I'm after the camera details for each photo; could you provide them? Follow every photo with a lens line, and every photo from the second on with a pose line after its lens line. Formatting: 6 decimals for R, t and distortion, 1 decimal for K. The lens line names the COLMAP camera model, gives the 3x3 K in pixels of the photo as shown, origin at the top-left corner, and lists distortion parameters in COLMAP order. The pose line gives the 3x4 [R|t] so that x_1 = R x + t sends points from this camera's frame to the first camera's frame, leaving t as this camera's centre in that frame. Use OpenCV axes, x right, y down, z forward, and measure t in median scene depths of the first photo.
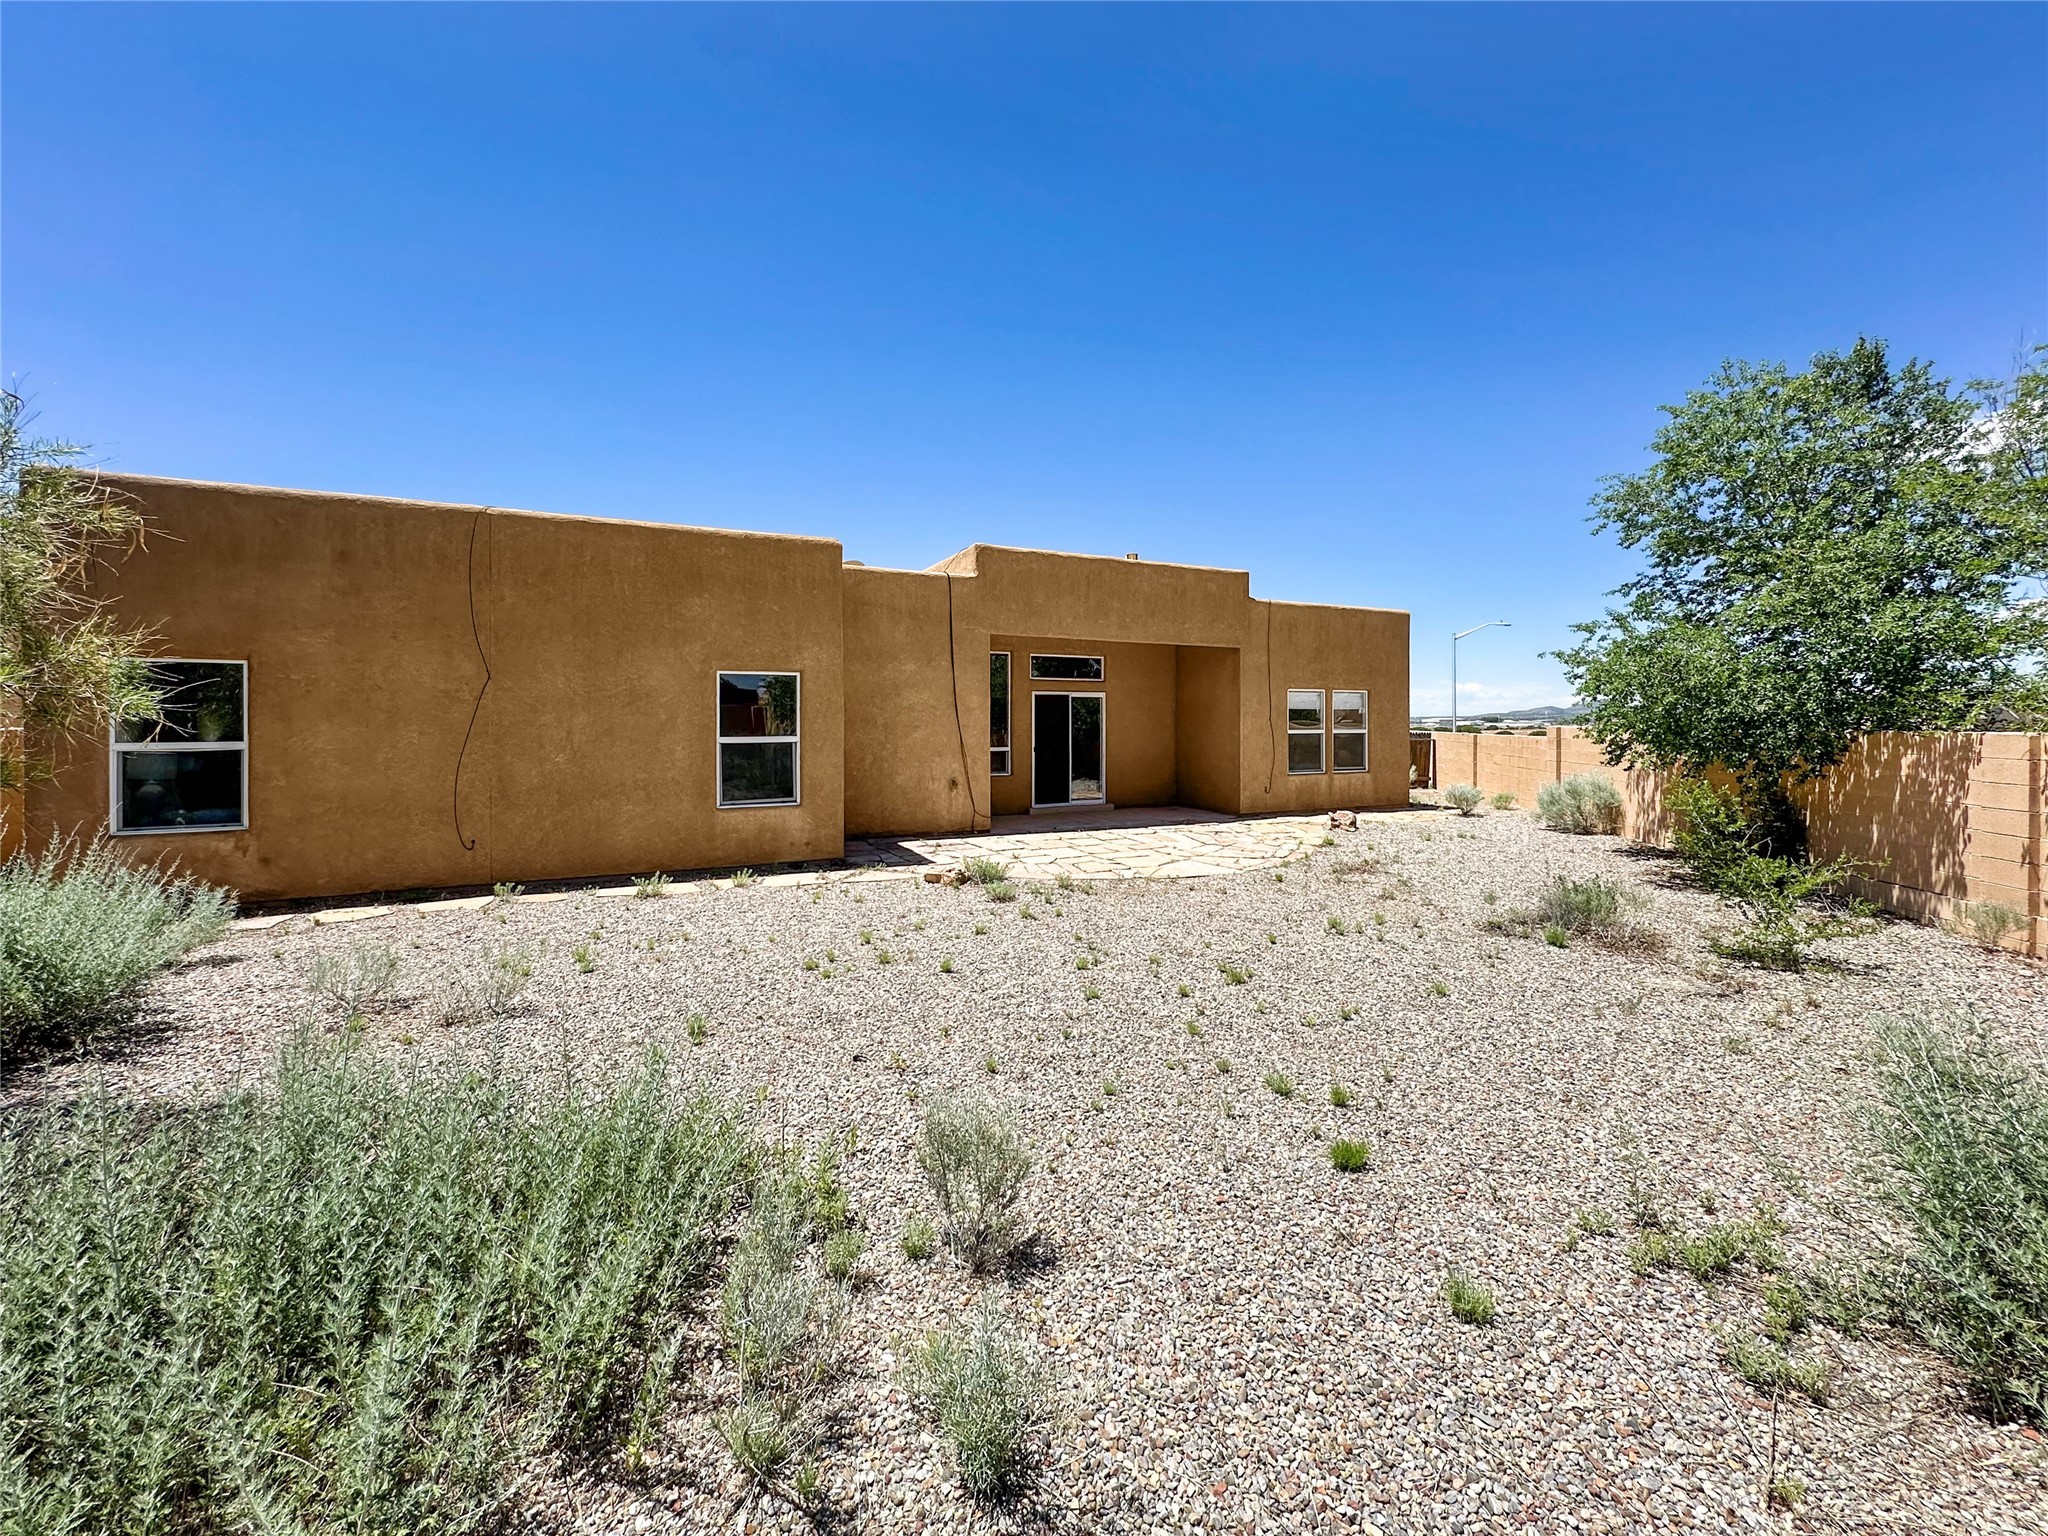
lens RADIAL K [[841.4, 0, 1030.1], [0, 841.4, 736.7], [0, 0, 1]] dist [-0.002921, 0.000020]
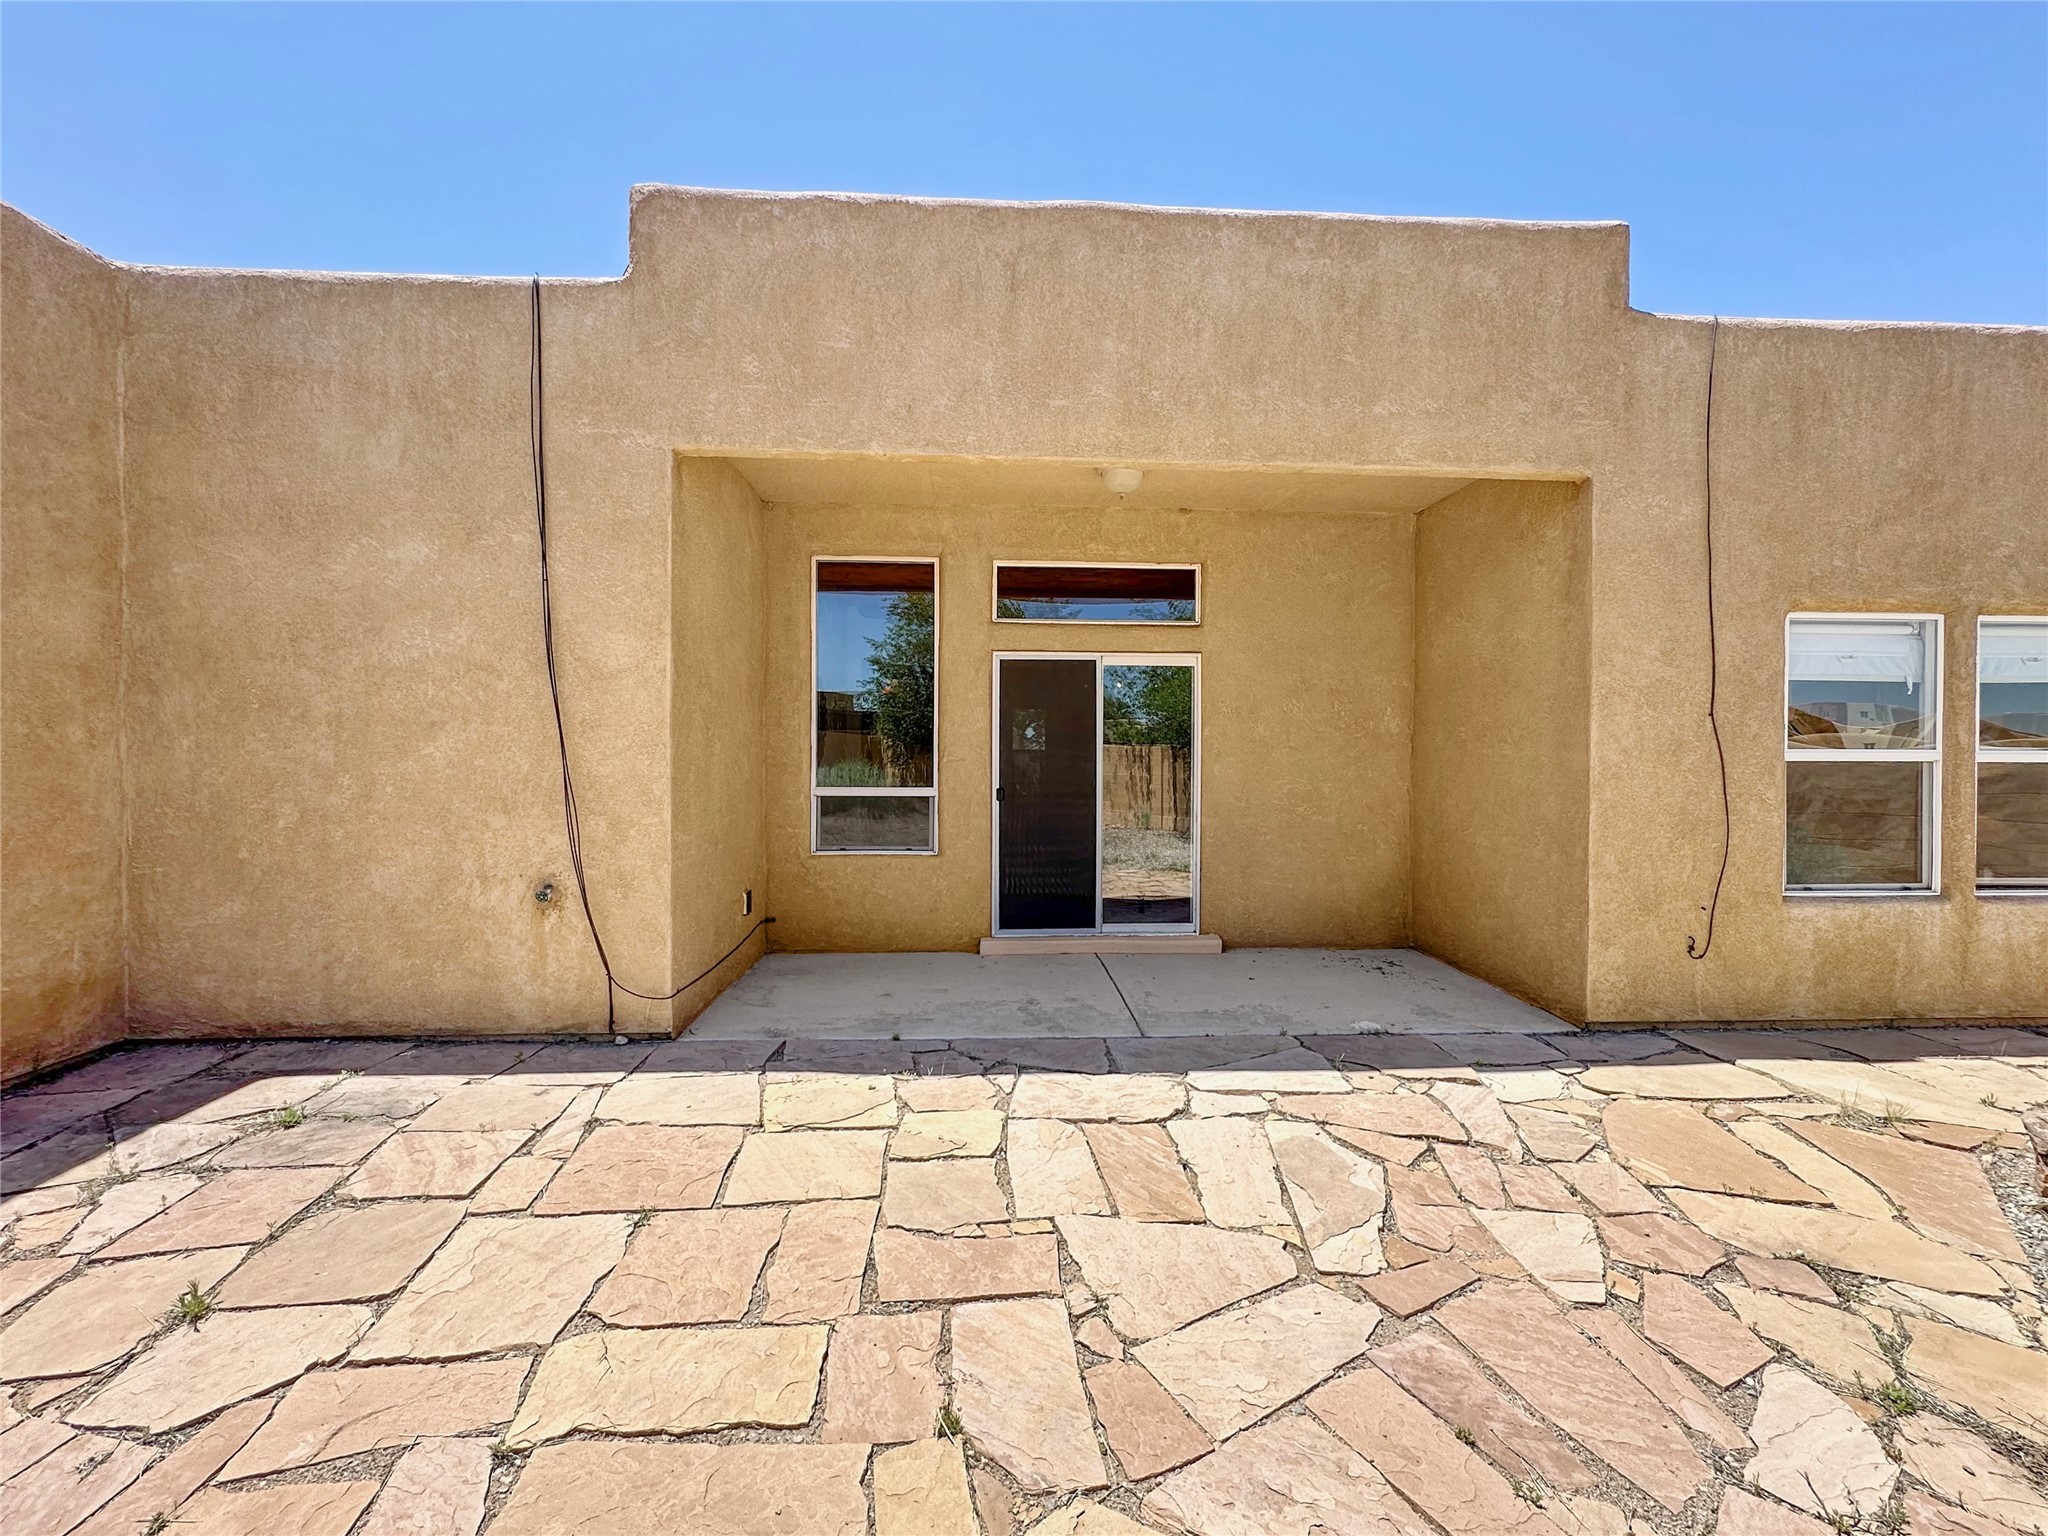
lens RADIAL K [[841.4, 0, 1071.9], [0, 841.4, 769.1], [0, 0, 1]] dist [-0.002921, 0.000020]
pose [[0.917790, 0.012030, -0.396885, 0.287972], [-0.013047, 0.999915, 0.000137, 0.003394], [0.396853, 0.005052, 0.917868, 0.936839]]
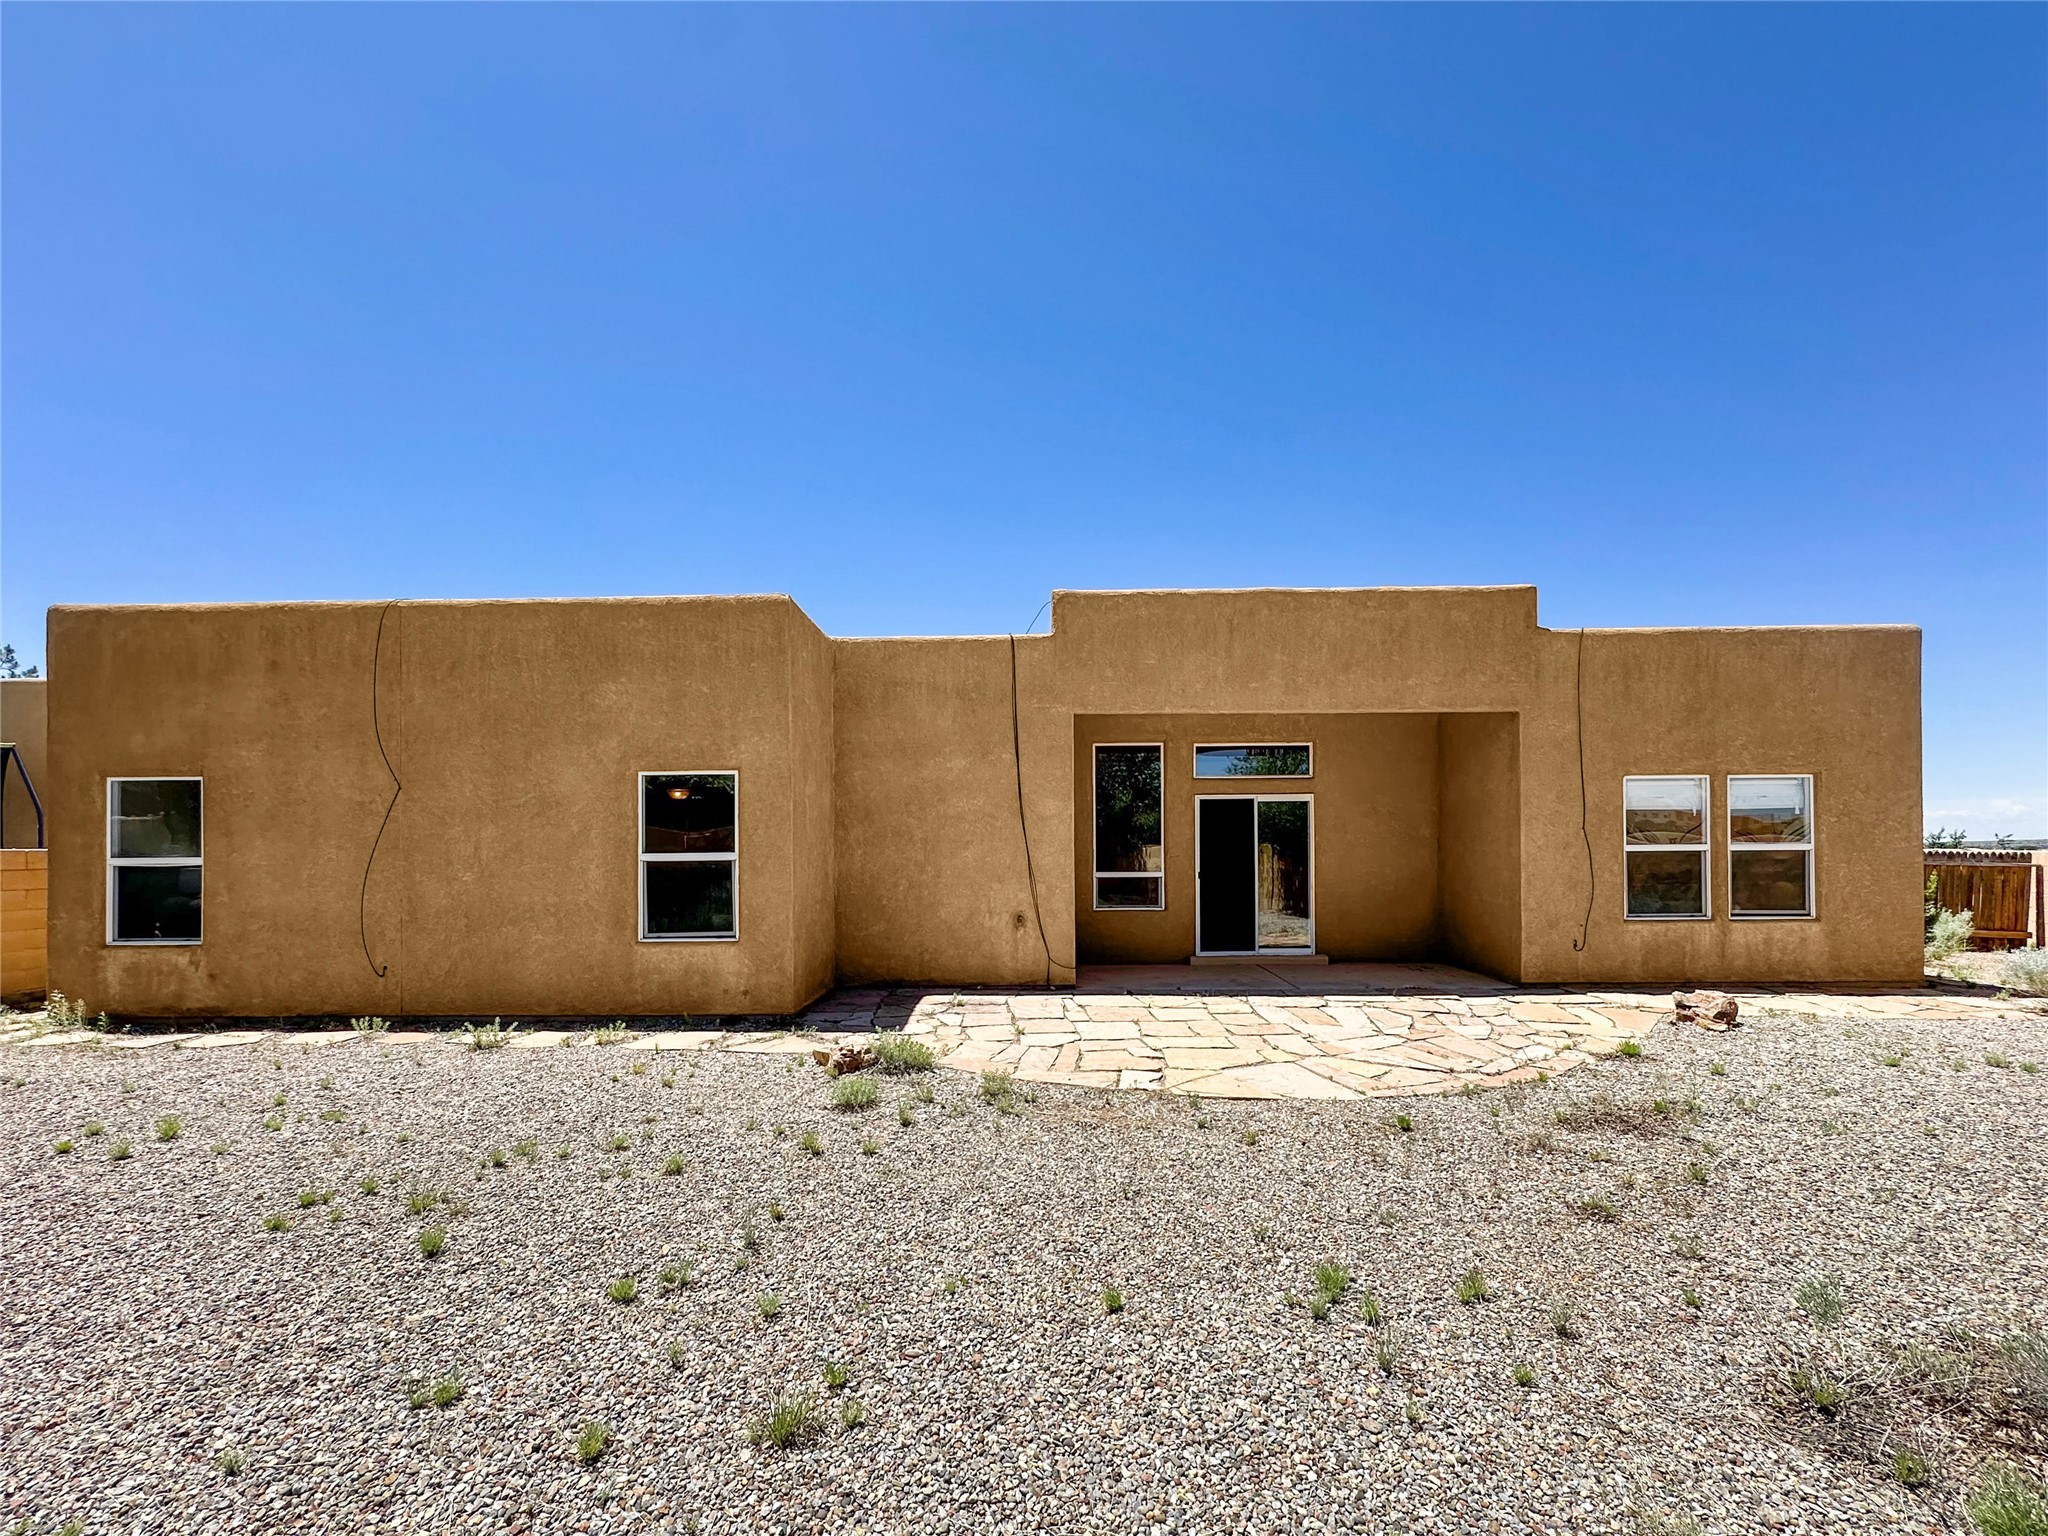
lens RADIAL K [[841.4, 0, 1071.7], [0, 841.4, 859.2], [0, 0, 1]] dist [-0.002921, 0.000020]
pose [[0.889061, -0.003002, -0.457779, 0.347073], [-0.001705, 0.999950, -0.009868, 0.012518], [0.457785, 0.009554, 0.889012, 0.445108]]
